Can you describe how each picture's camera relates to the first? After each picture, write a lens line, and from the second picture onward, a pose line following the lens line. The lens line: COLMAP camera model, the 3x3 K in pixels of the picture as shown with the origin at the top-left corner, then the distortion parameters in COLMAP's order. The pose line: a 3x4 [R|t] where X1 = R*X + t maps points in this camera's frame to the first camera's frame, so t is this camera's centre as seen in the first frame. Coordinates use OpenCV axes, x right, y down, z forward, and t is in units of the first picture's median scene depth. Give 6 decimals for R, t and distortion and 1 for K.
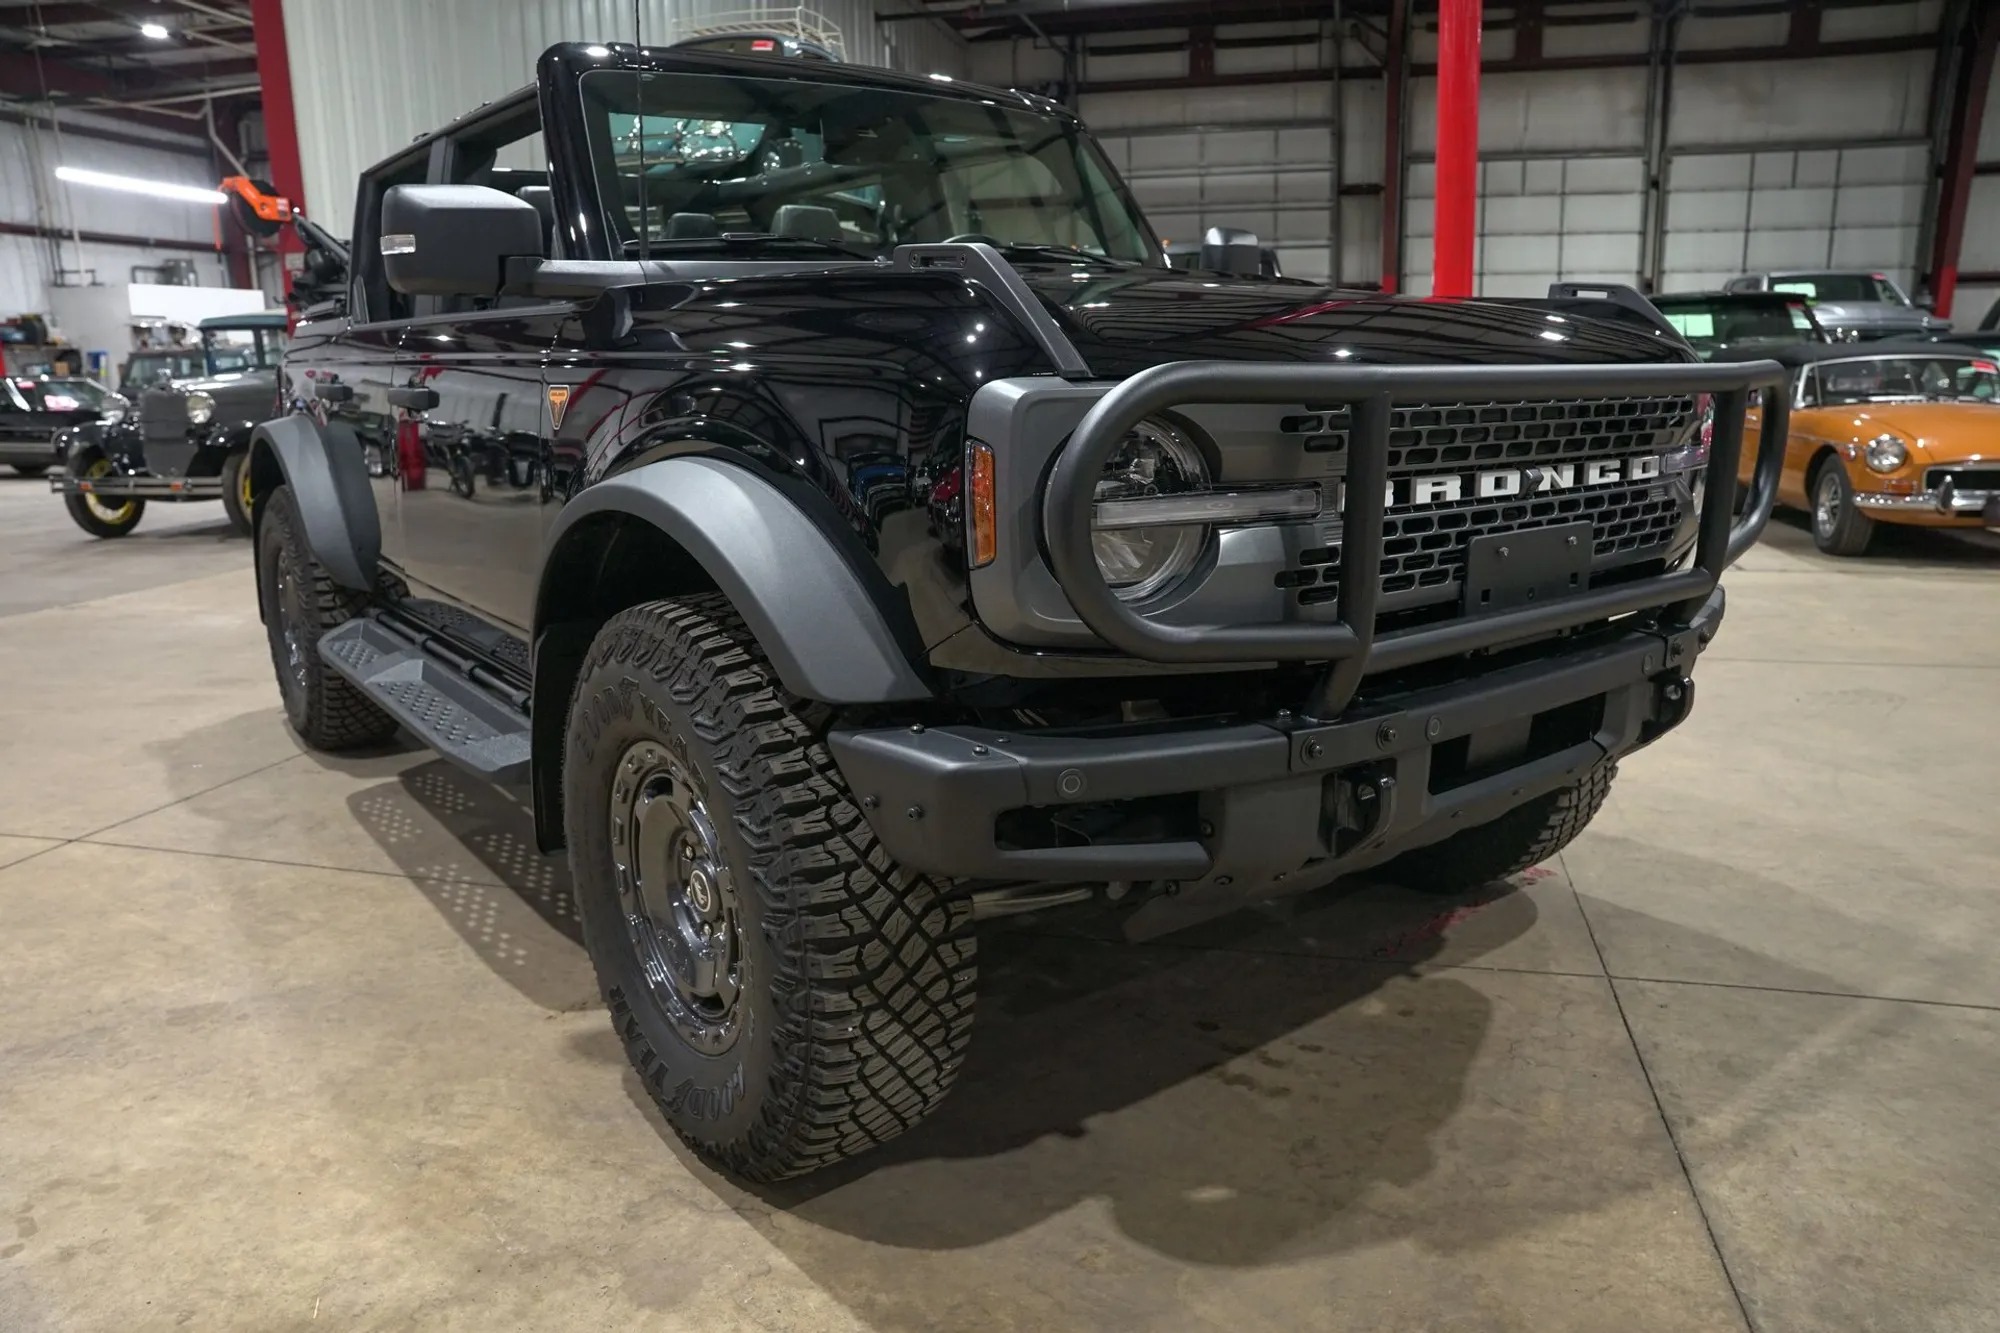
lens RADIAL K [[1370.3, 0, 1007.5], [0, 1370.3, 668.1], [0, 0, 1]] dist [-0.140774, 0.109083]
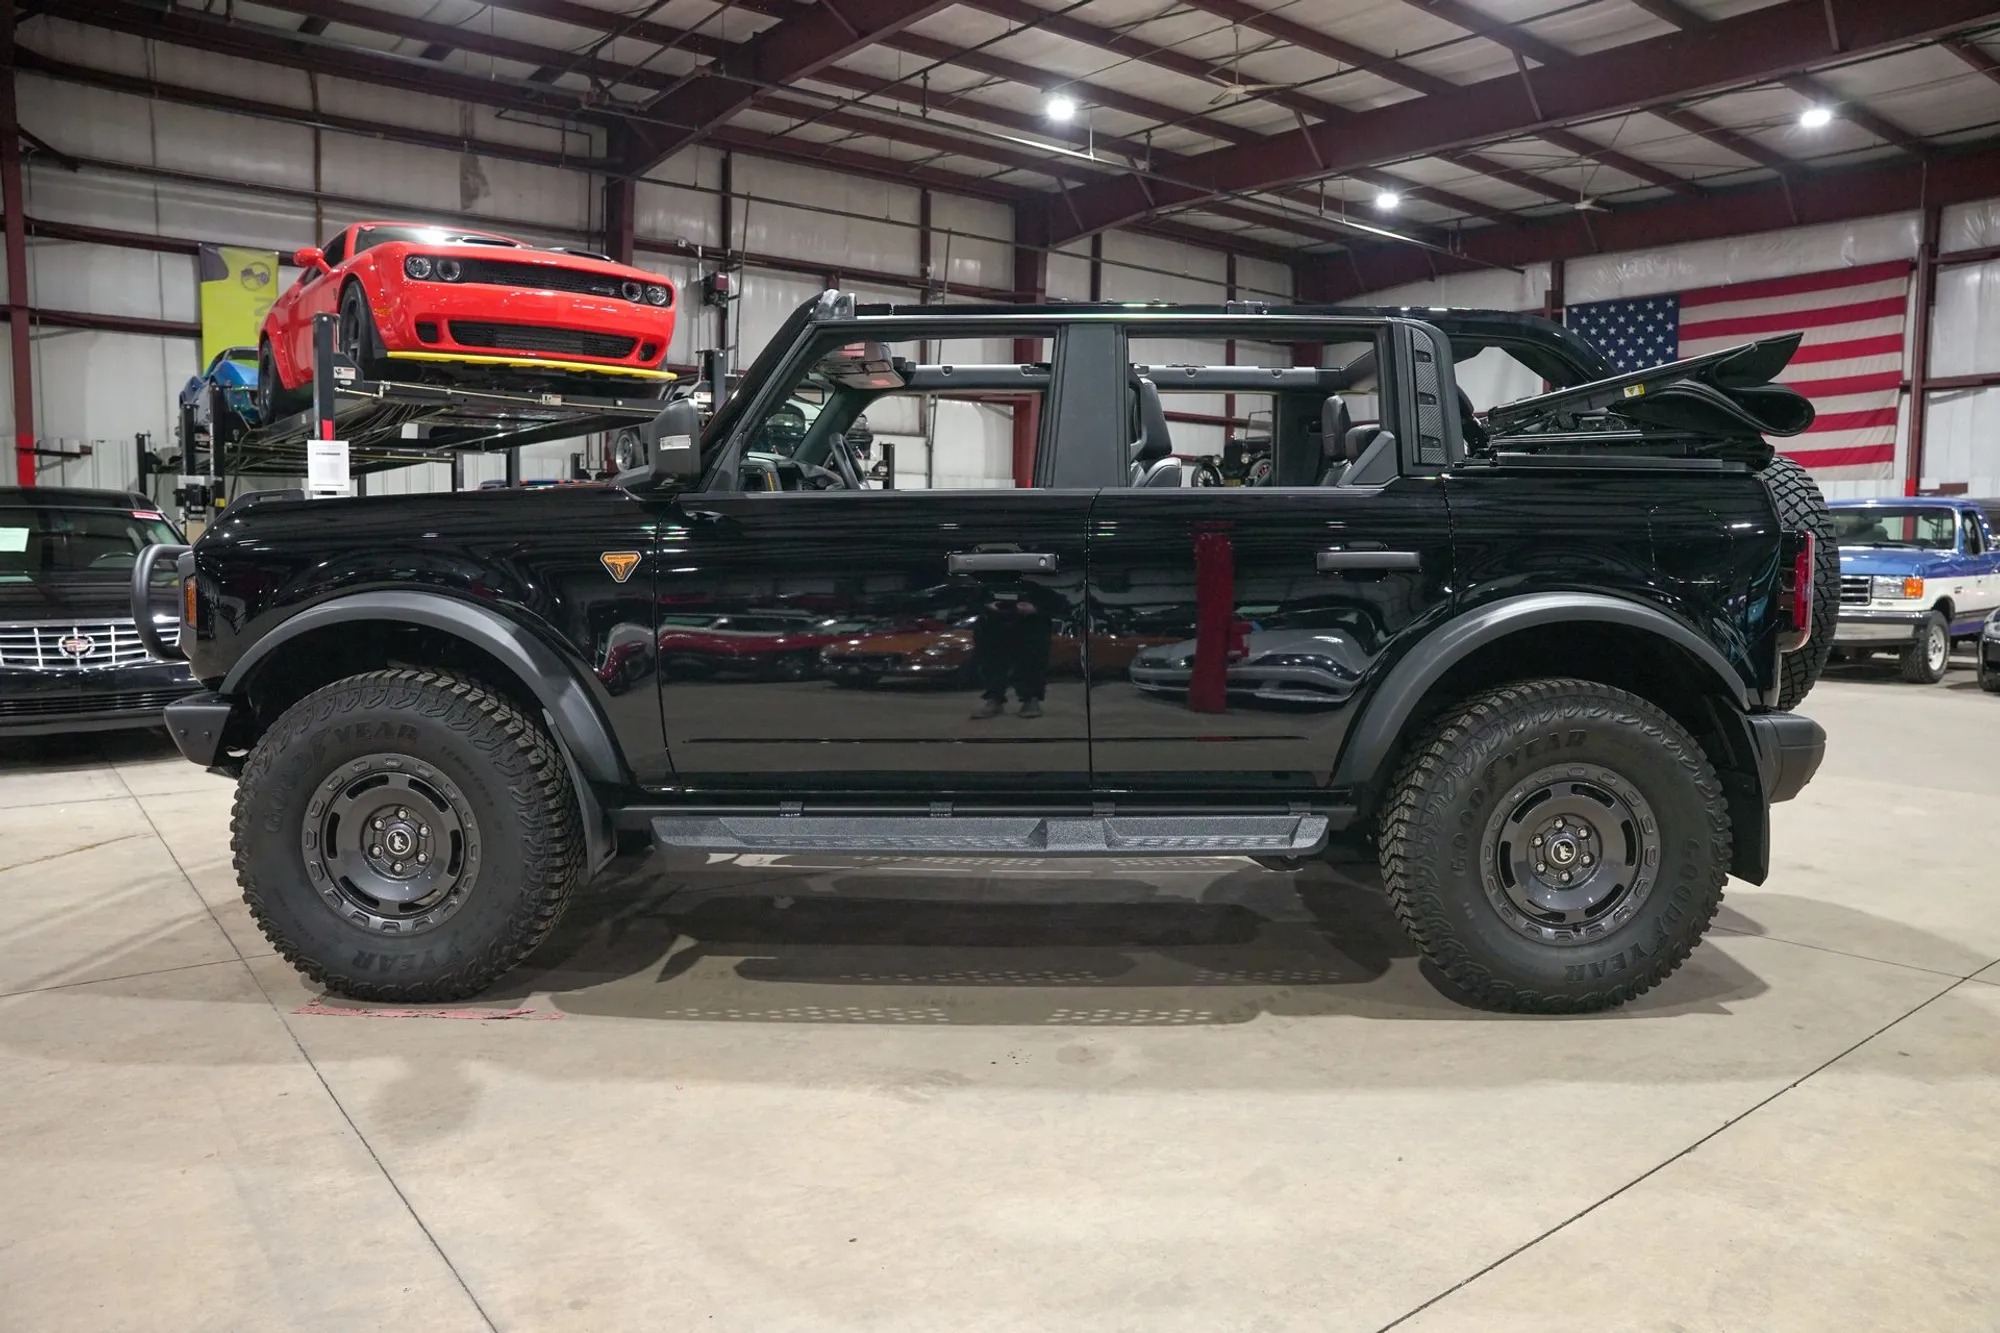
lens RADIAL K [[1370.3, 0, 1002.7], [0, 1370.3, 668.2], [0, 0, 1]] dist [-0.140774, 0.109083]
pose [[-0.612671, 0.079829, -0.786296, 1.222379], [-0.171454, 0.957768, 0.230833, -0.639266], [0.771516, 0.276238, -0.573110, 2.767414]]
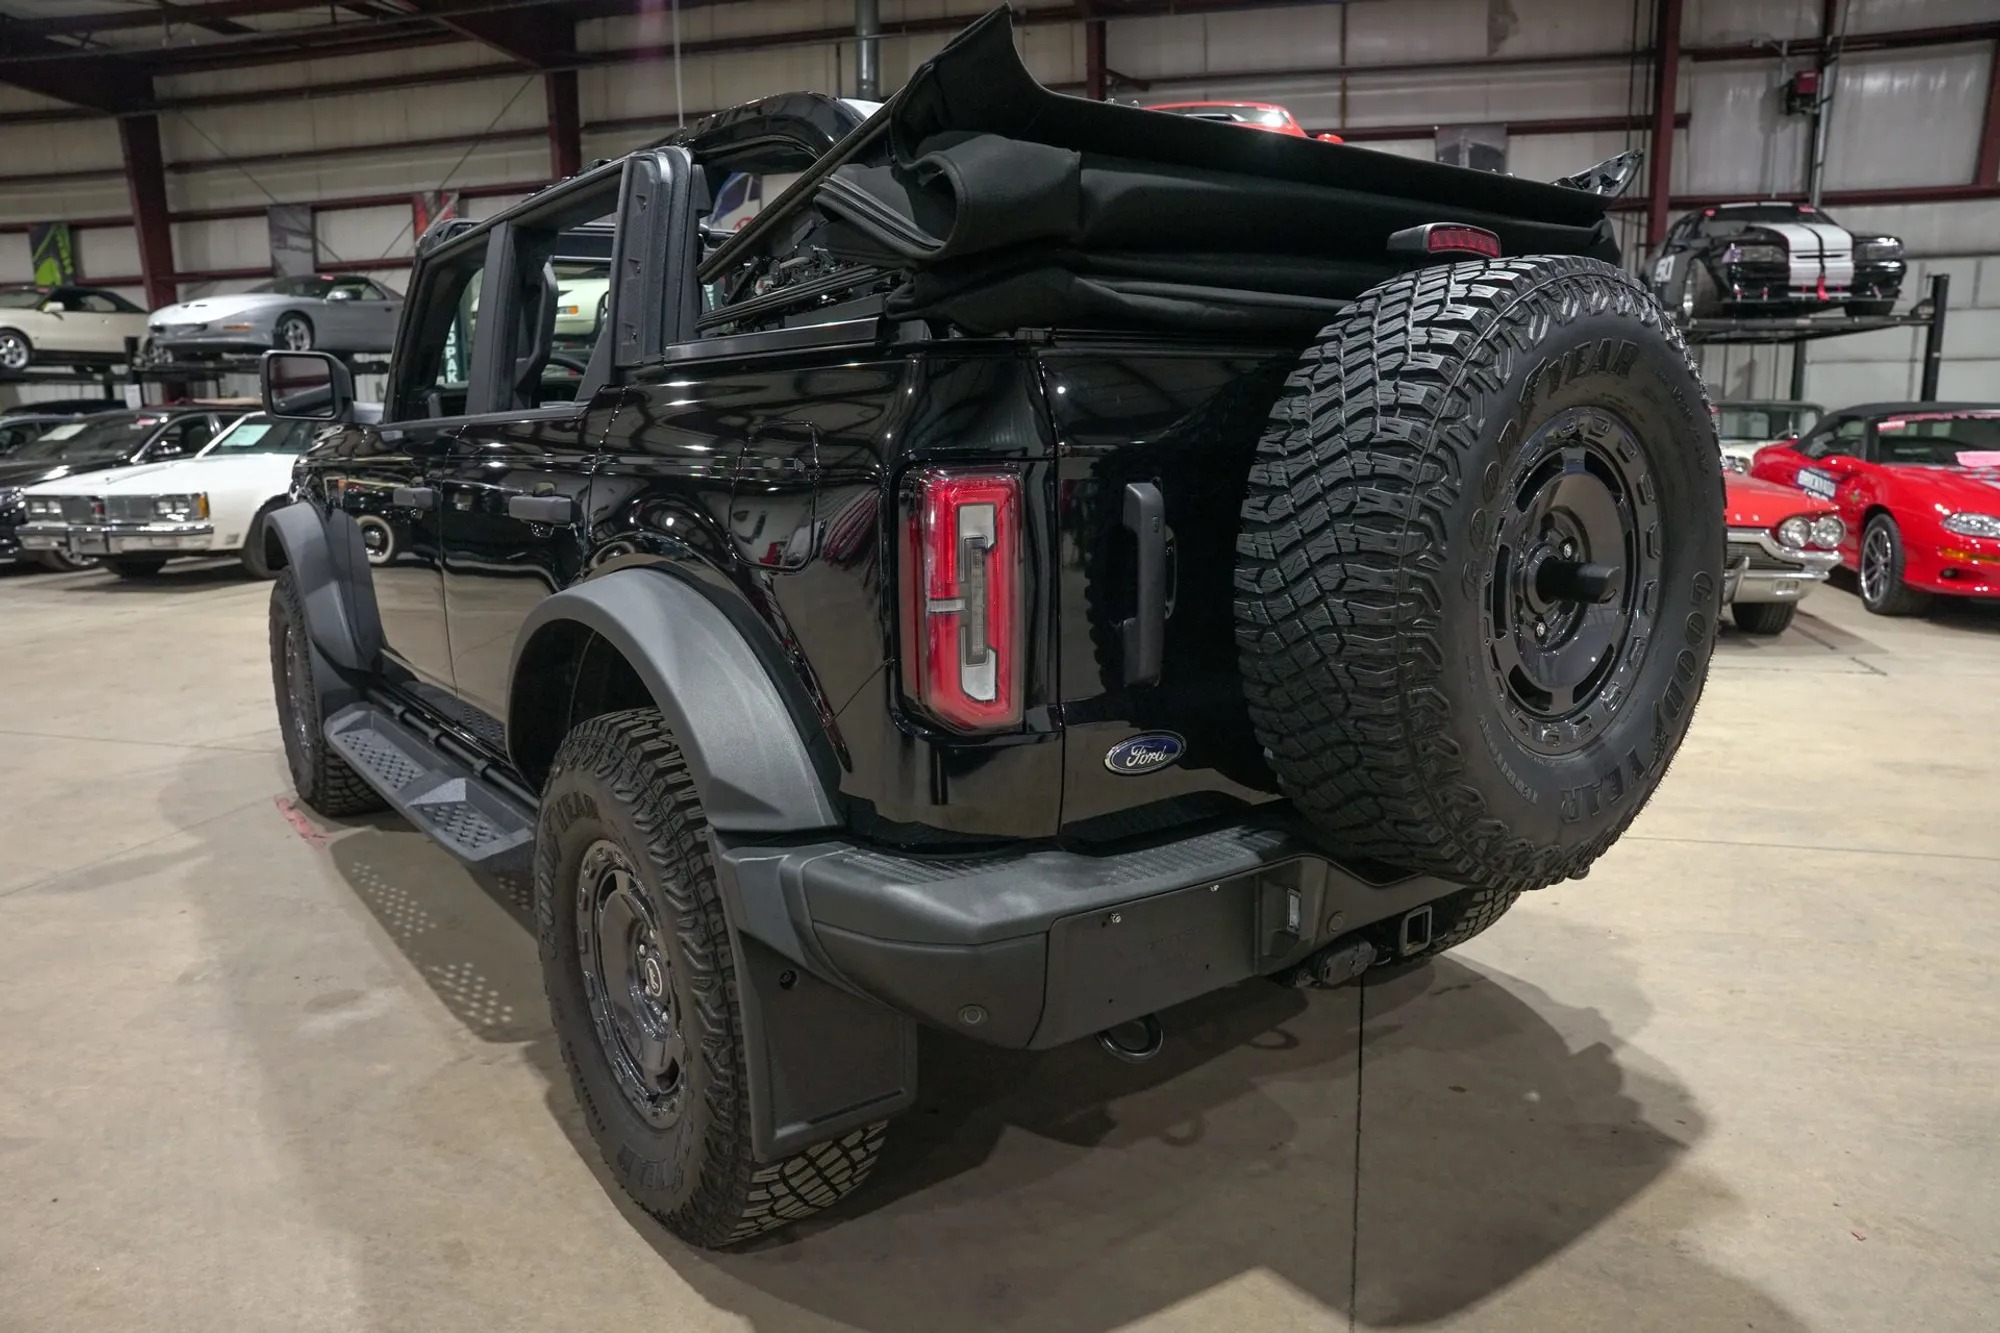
lens RADIAL K [[1370.3, 0, 997.9], [0, 1370.3, 658.1], [0, 0, 1]] dist [-0.140774, 0.109083]
pose [[-0.999331, 0.028784, 0.022565, -0.642222], [0.035342, 0.918799, 0.393139, -0.788289], [-0.009416, 0.393674, -0.919202, 3.255542]]
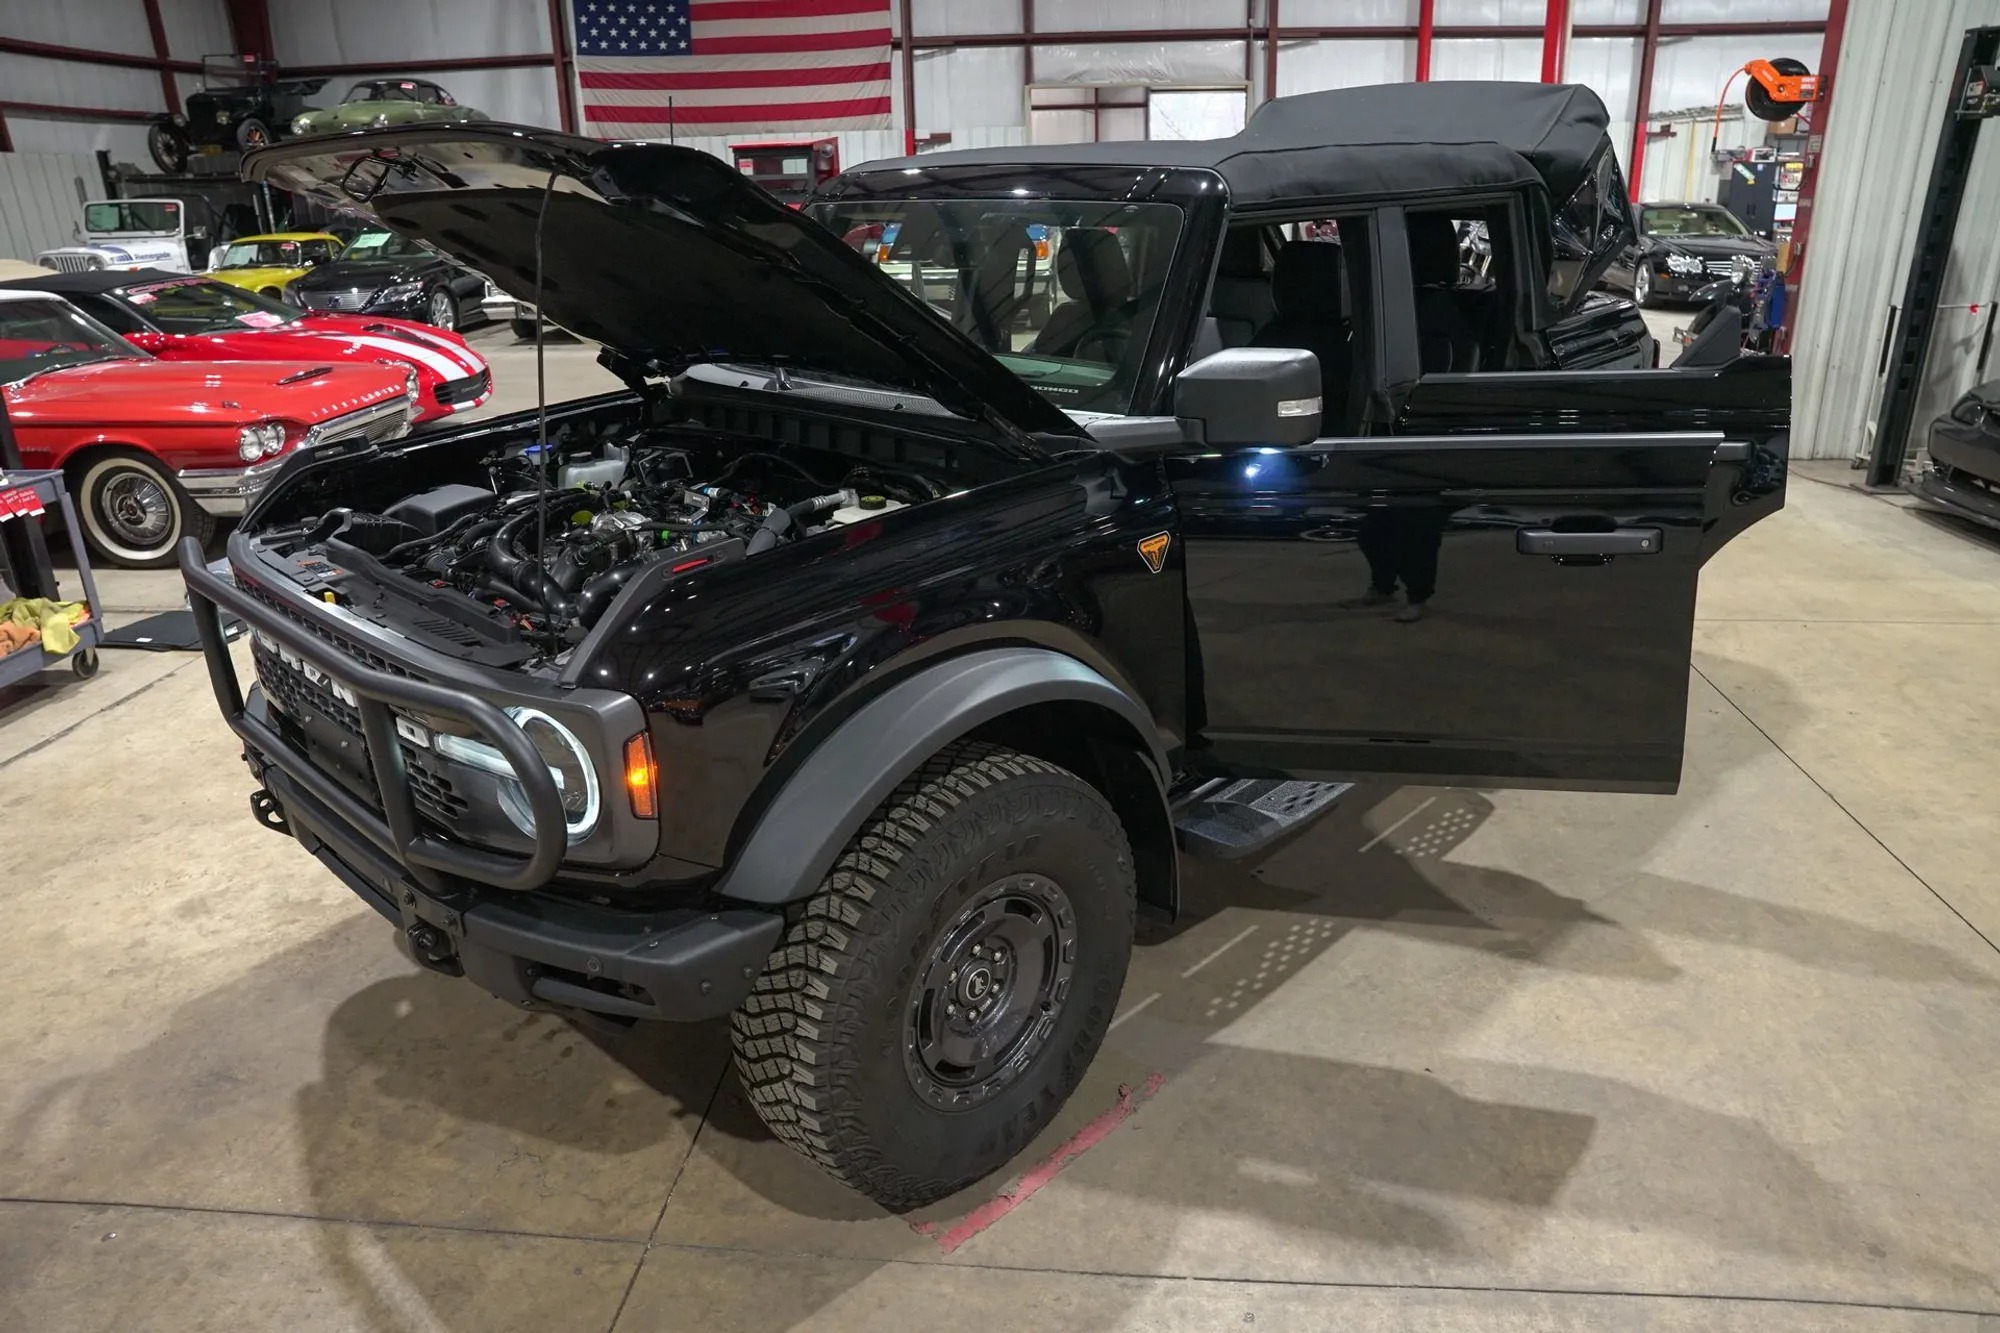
lens RADIAL K [[1370.3, 0, 1006.7], [0, 1370.3, 670.3], [0, 0, 1]] dist [-0.140774, 0.109083]
pose [[0.151215, 0.362940, -0.919461, 1.424661], [-0.200772, 0.922046, 0.330941, -0.606629], [0.967897, 0.134559, 0.212295, 1.149004]]
